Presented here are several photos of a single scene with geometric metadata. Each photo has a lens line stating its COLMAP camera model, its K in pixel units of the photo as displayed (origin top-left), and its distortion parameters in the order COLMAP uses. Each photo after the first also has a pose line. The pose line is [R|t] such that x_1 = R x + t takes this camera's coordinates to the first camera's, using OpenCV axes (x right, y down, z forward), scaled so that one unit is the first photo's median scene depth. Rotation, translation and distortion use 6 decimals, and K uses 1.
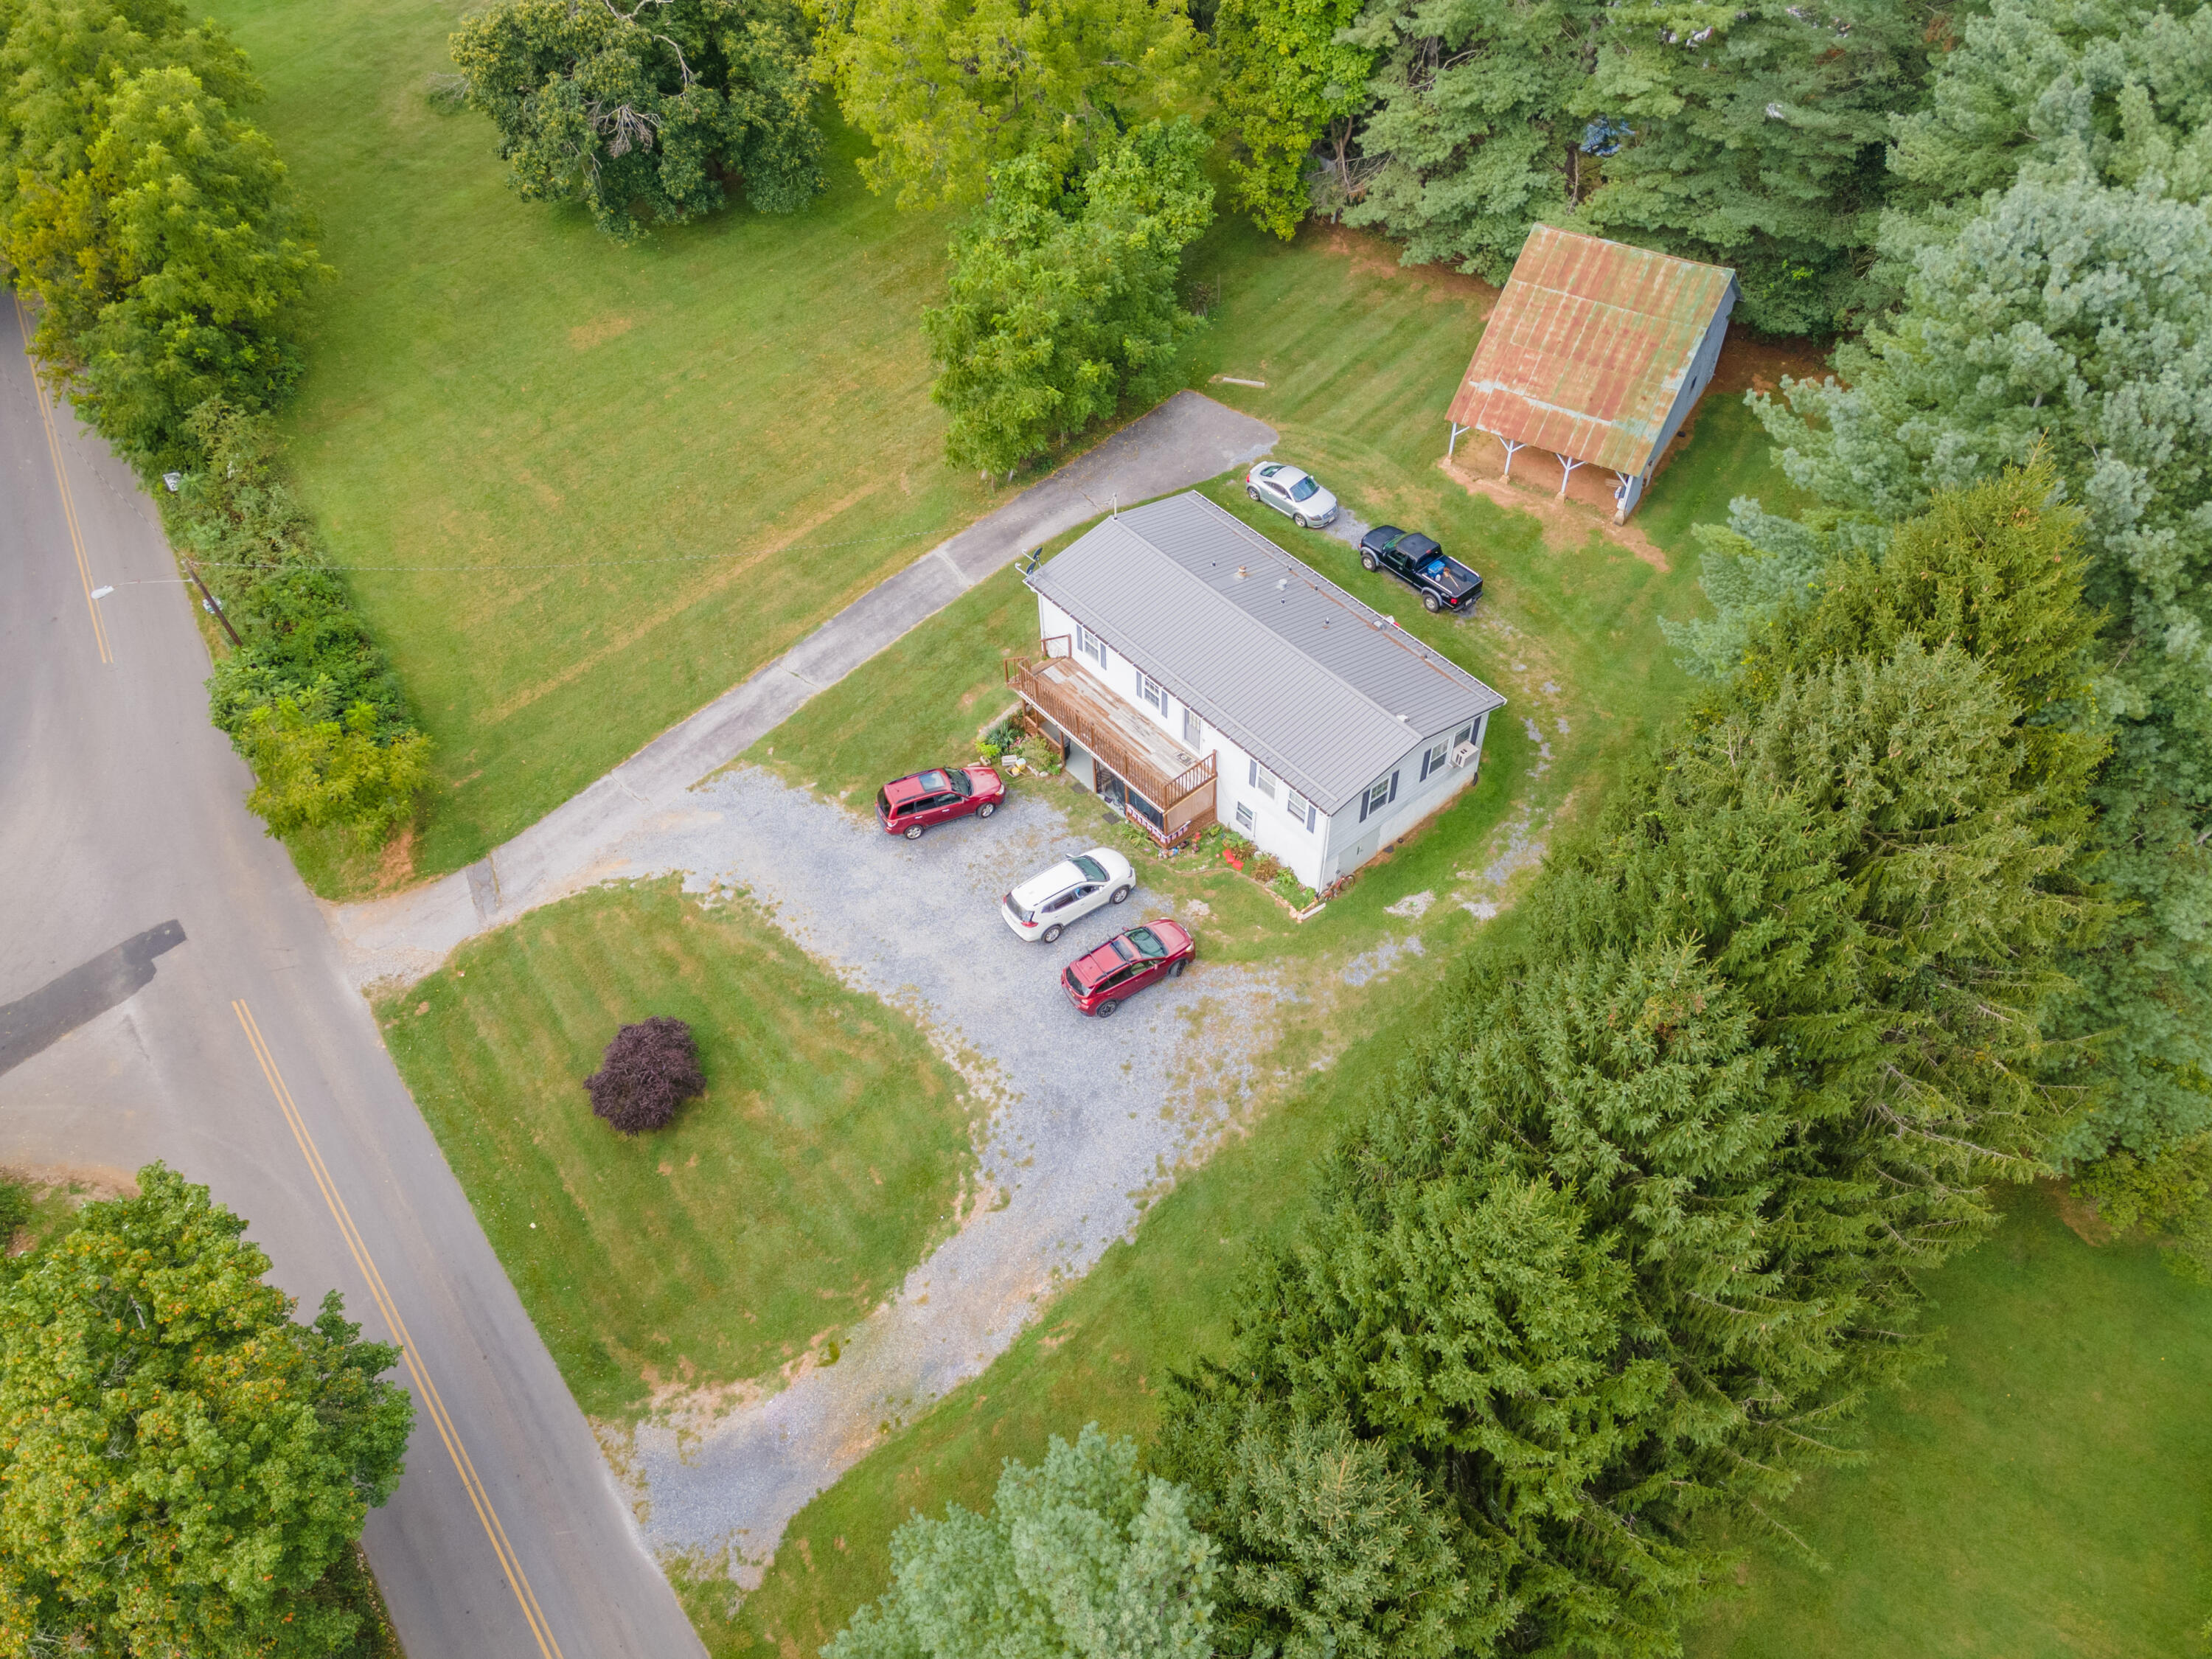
lens RADIAL K [[1606.4, 0, 1114.0], [0, 1606.4, 817.6], [0, 0, 1]] dist [0.035210, 0.006714]
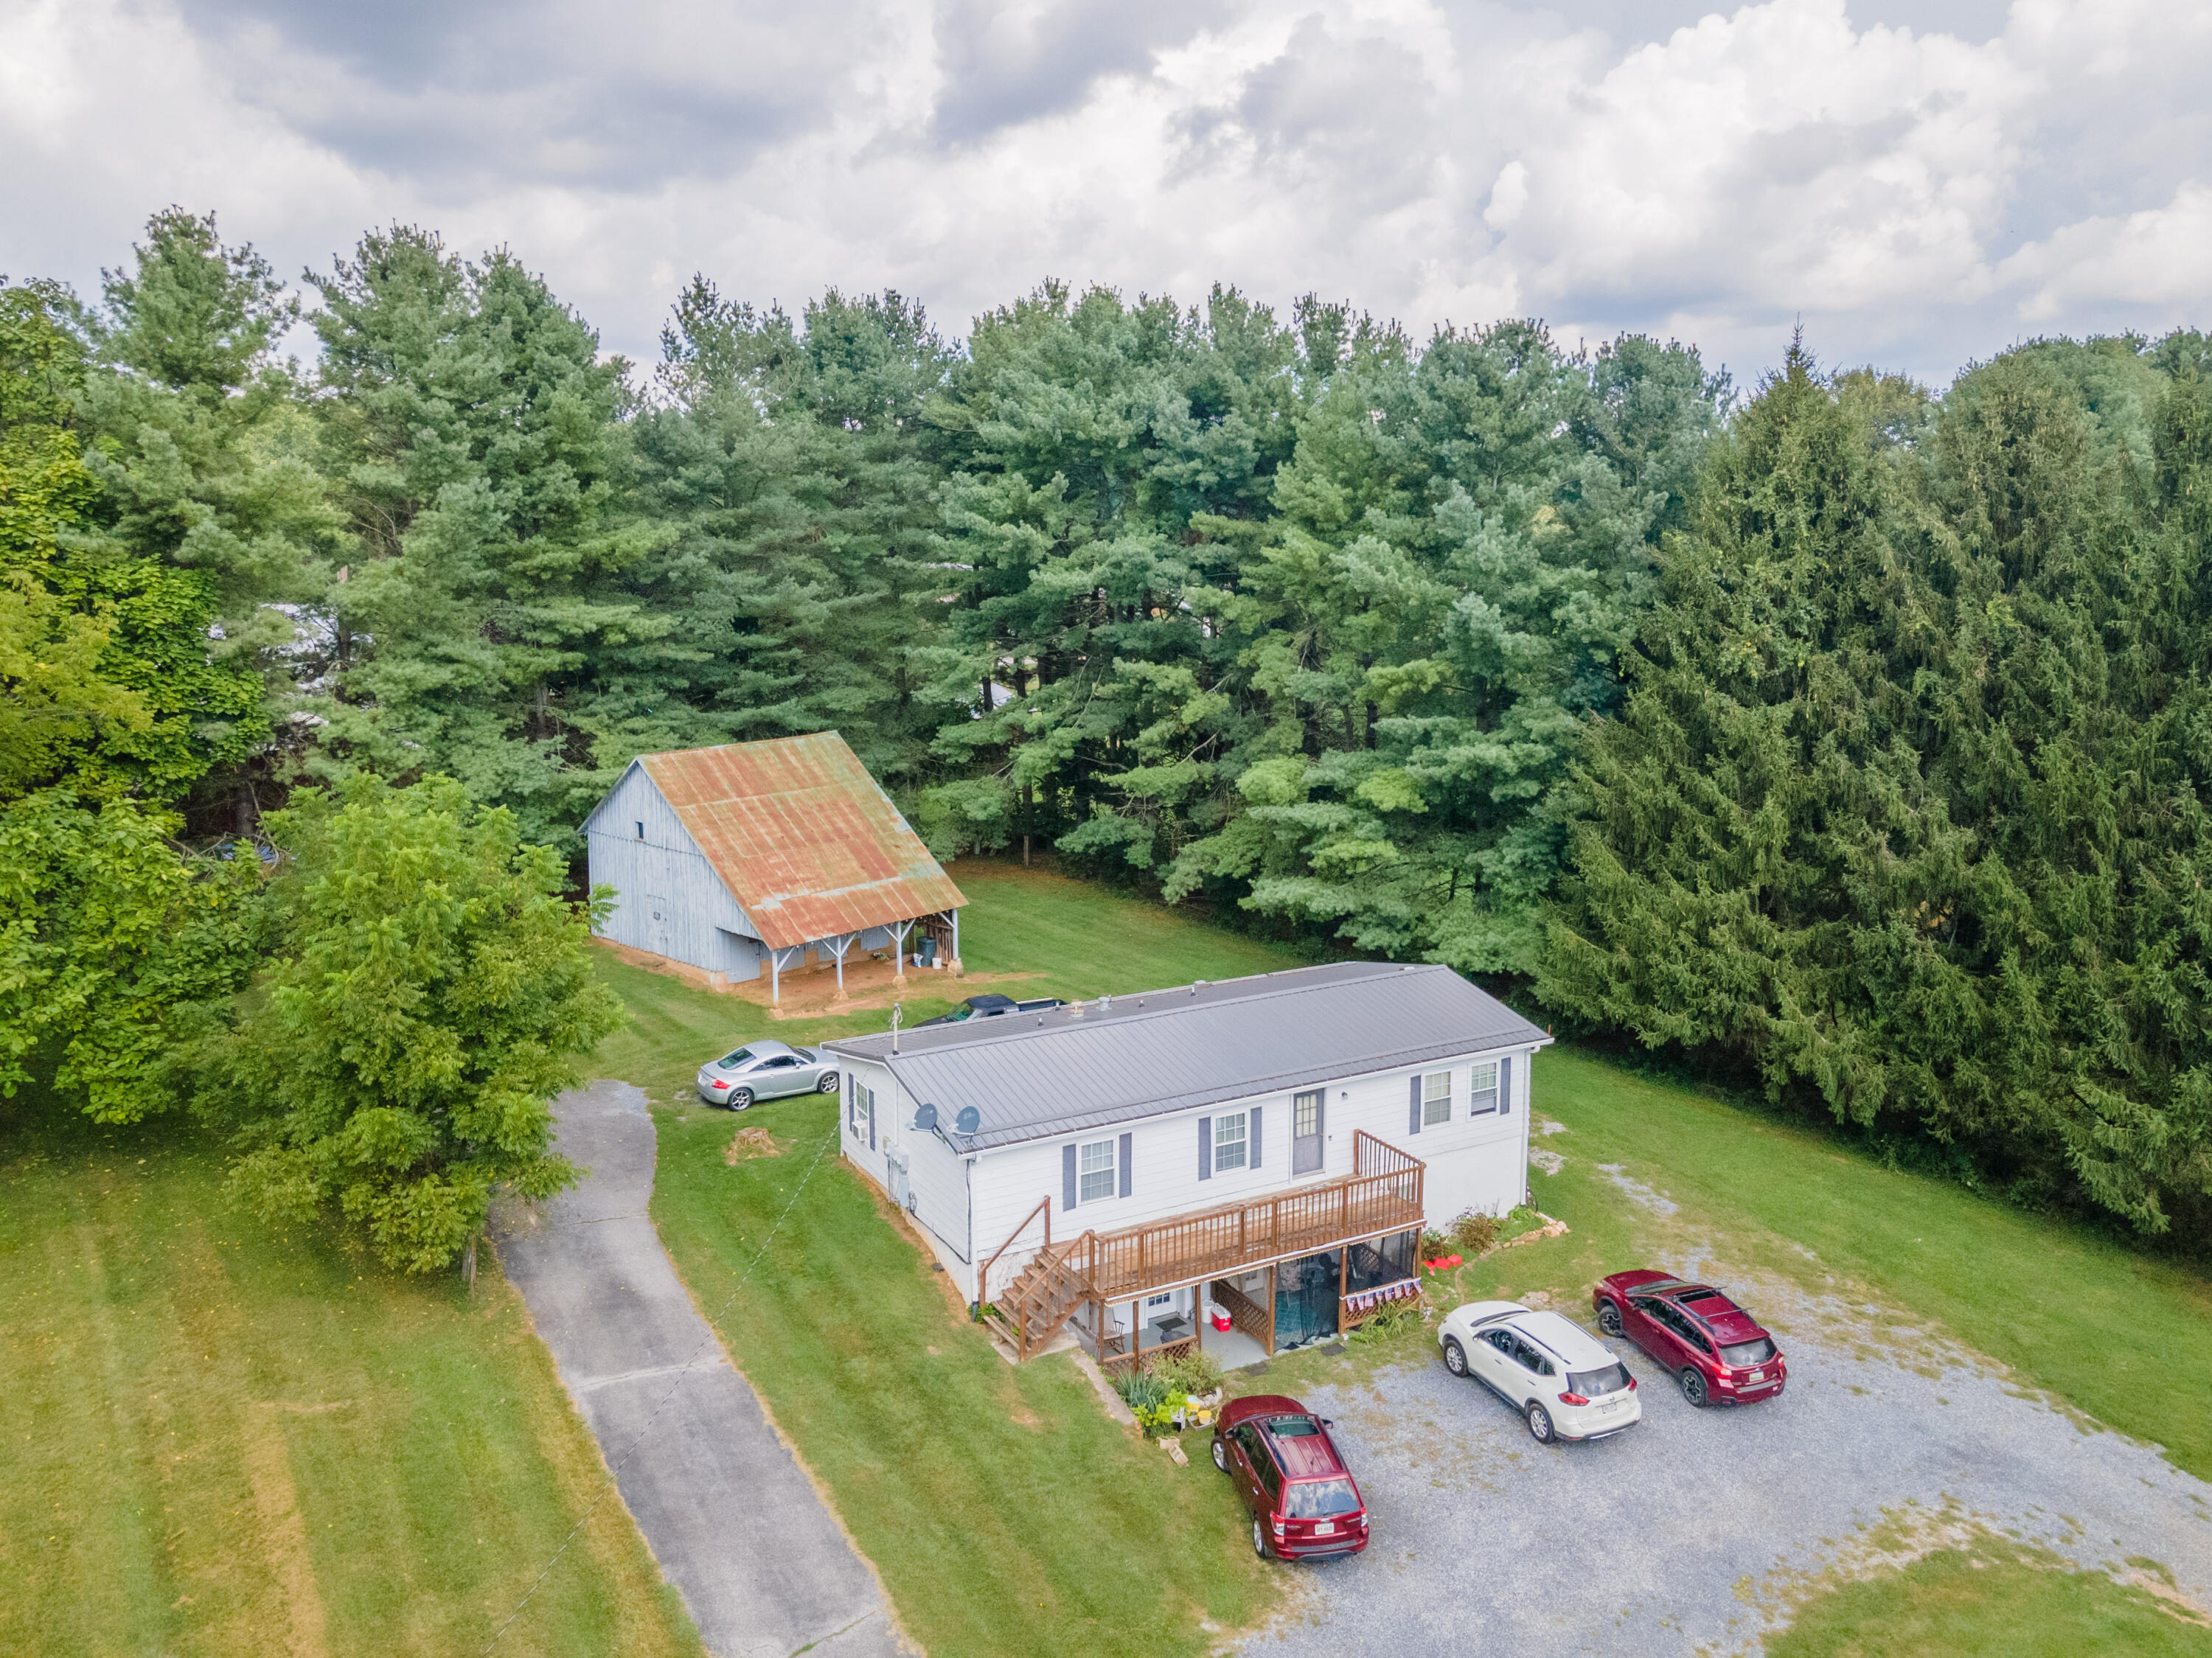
lens RADIAL K [[1761.9, 0, 1106.0], [0, 1761.9, 829.0], [0, 0, 1]] dist [0.001410, 0.089650]
pose [[0.186058, -0.156580, 0.969982, -0.574516], [0.721063, 0.692361, -0.026547, -0.163205], [-0.667421, 0.704358, 0.241723, 0.705438]]
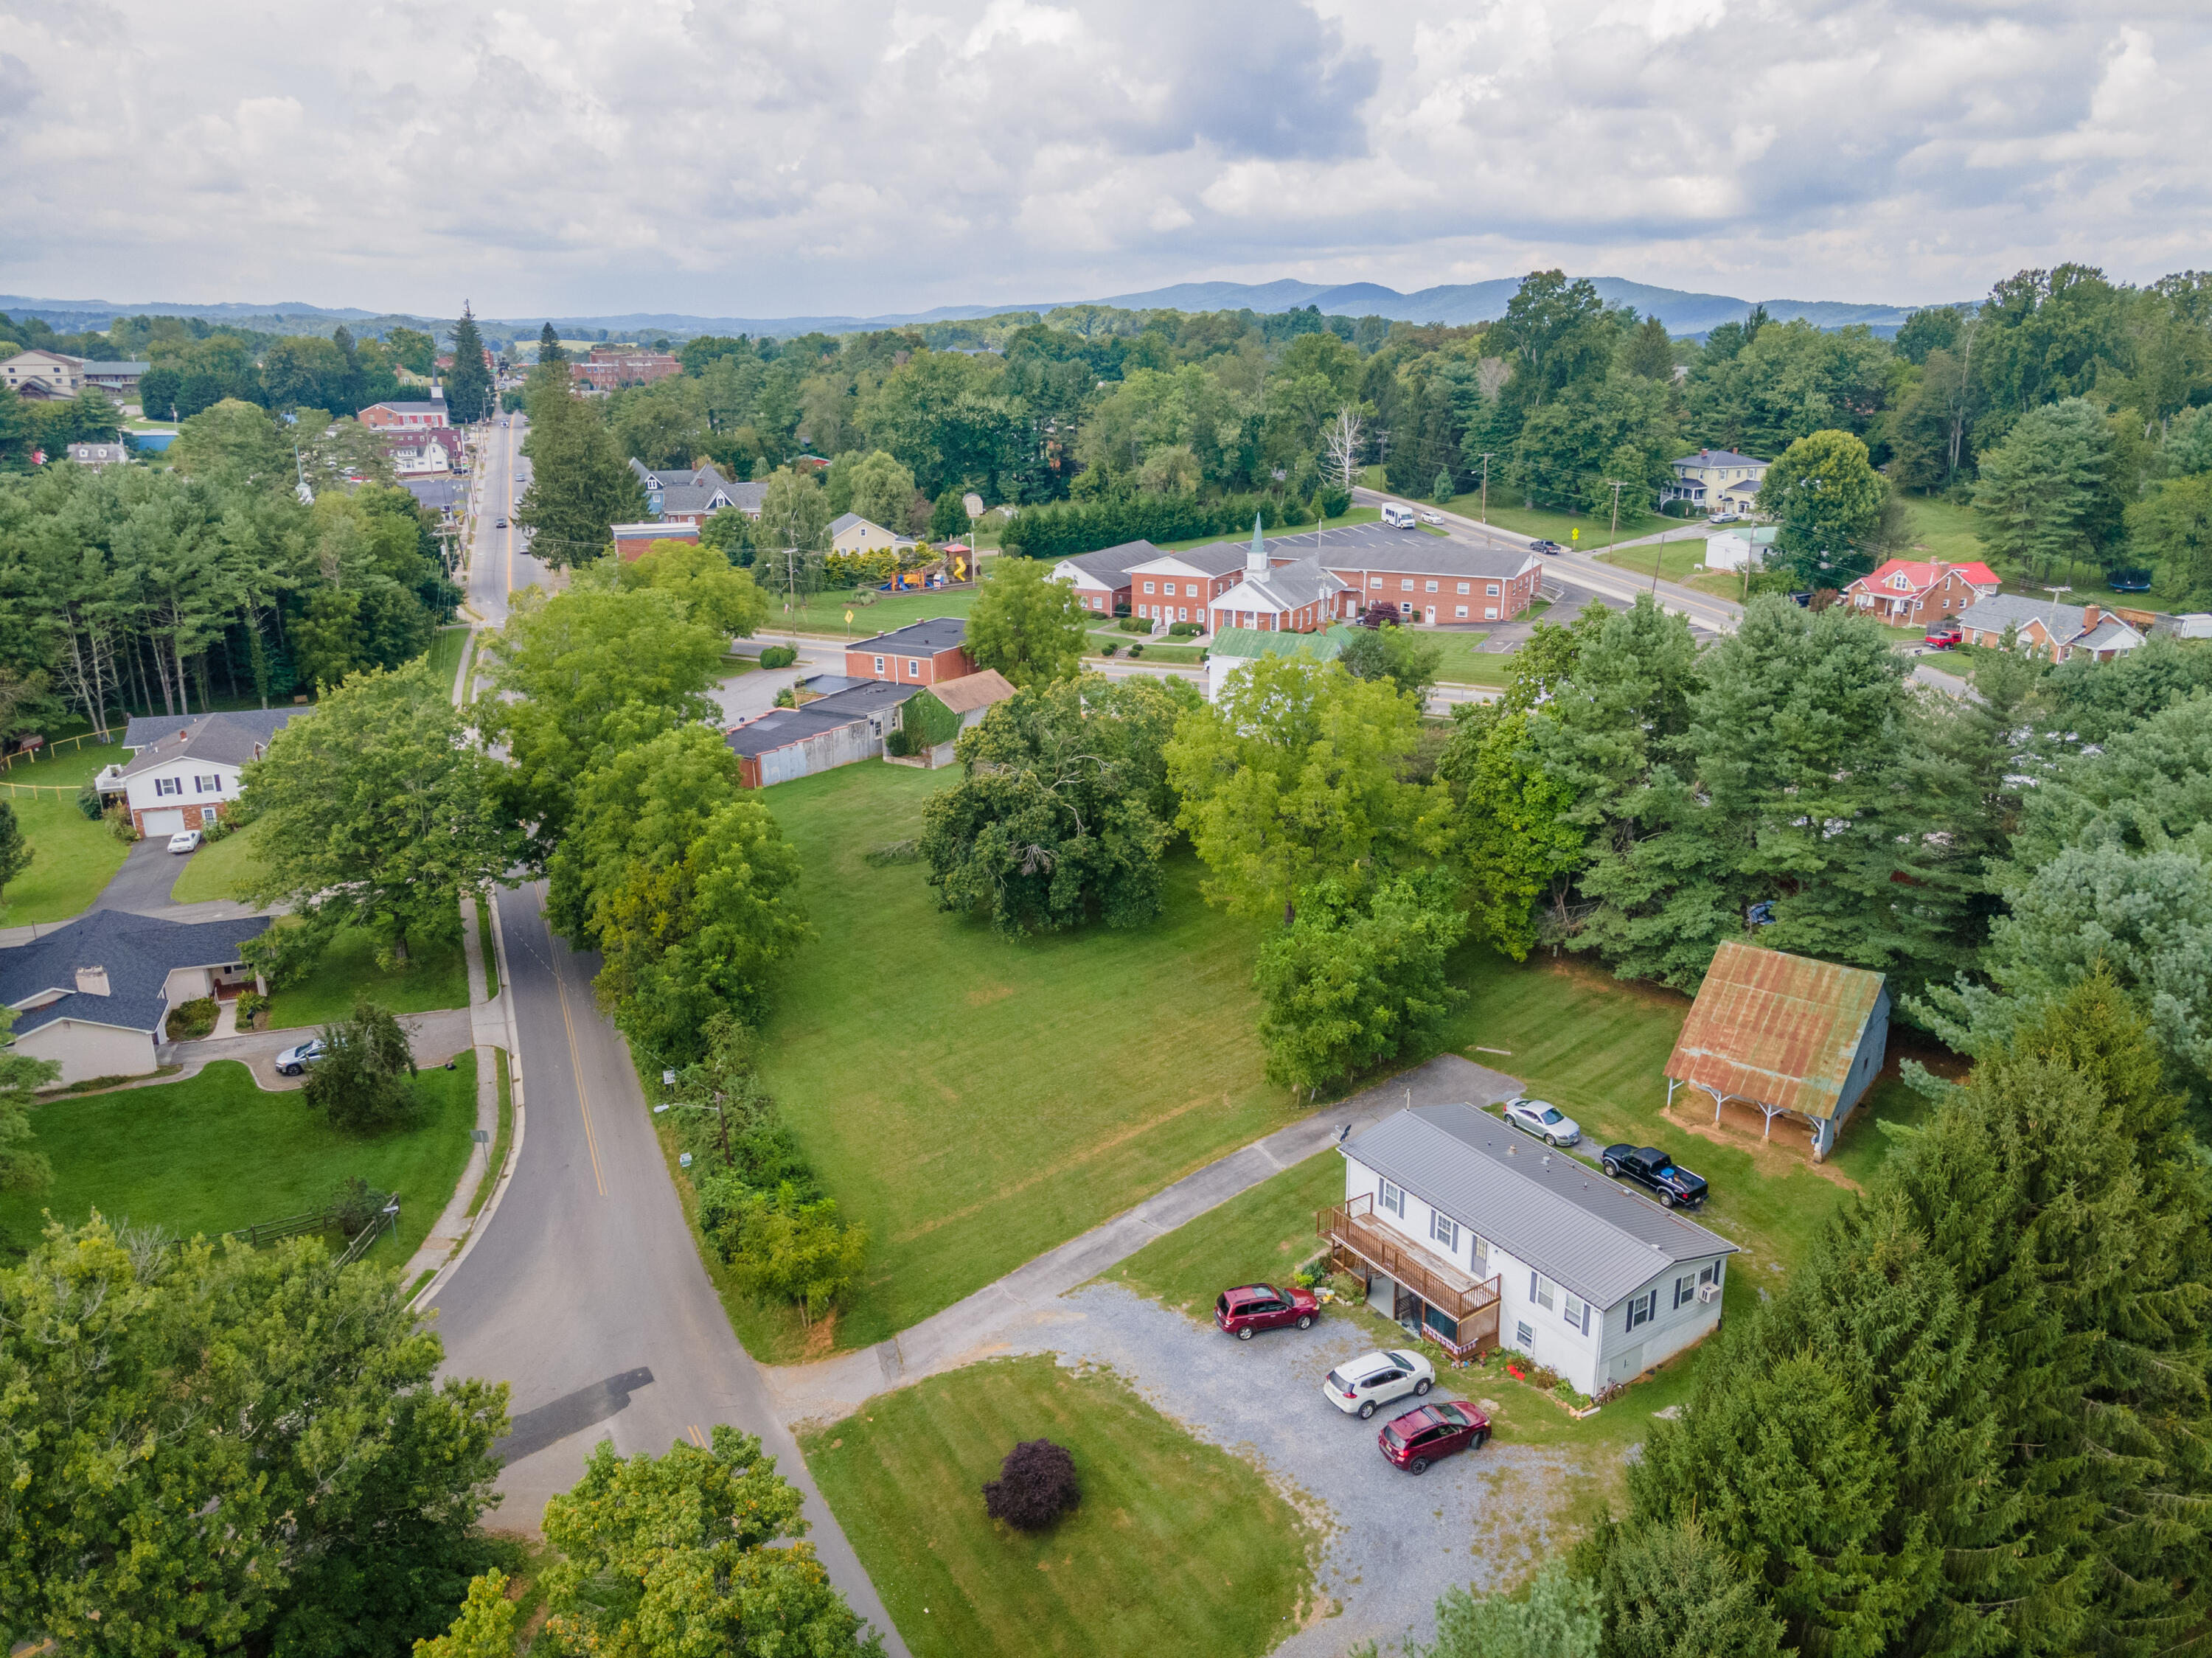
lens RADIAL K [[1606.6, 0, 1106.0], [0, 1606.6, 829.0], [0, 0, 1]] dist [0.007606, 0.041386]
pose [[0.992417, 0.044191, -0.114695, -0.097623], [-0.095123, 0.867087, -0.488991, 0.260585], [0.077842, 0.496193, 0.864716, -0.233872]]
